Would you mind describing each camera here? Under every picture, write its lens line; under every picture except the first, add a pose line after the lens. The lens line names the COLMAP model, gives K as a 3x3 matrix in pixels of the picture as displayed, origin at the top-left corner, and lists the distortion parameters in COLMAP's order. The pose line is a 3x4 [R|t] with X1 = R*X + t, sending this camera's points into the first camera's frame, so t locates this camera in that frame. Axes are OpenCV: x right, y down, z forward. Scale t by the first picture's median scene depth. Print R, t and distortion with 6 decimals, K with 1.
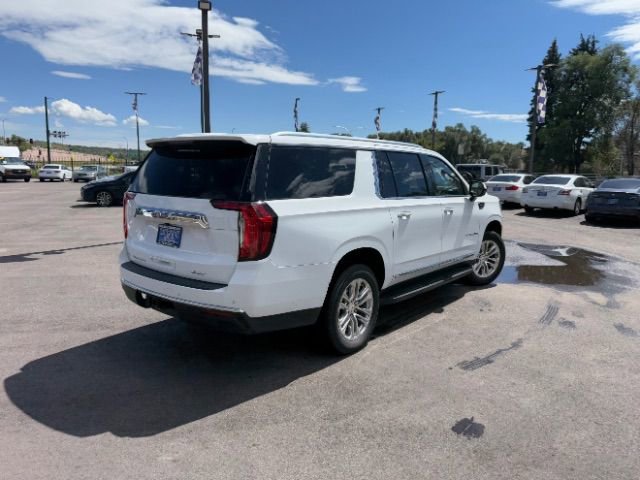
lens RADIAL K [[454.7, 0, 316.7], [0, 454.7, 237.1], [0, 0, 1]] dist [0.020934, -0.025270]
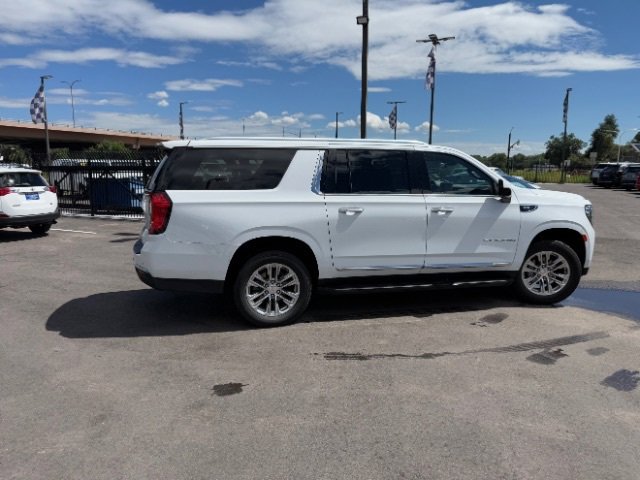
lens RADIAL K [[454.7, 0, 316.5], [0, 454.7, 240.6], [0, 0, 1]] dist [0.020934, -0.025270]
pose [[0.824030, 0.076168, -0.561402, 0.761164], [-0.075989, 0.996827, 0.023706, 0.000678], [0.561426, 0.023125, 0.827203, 0.110363]]
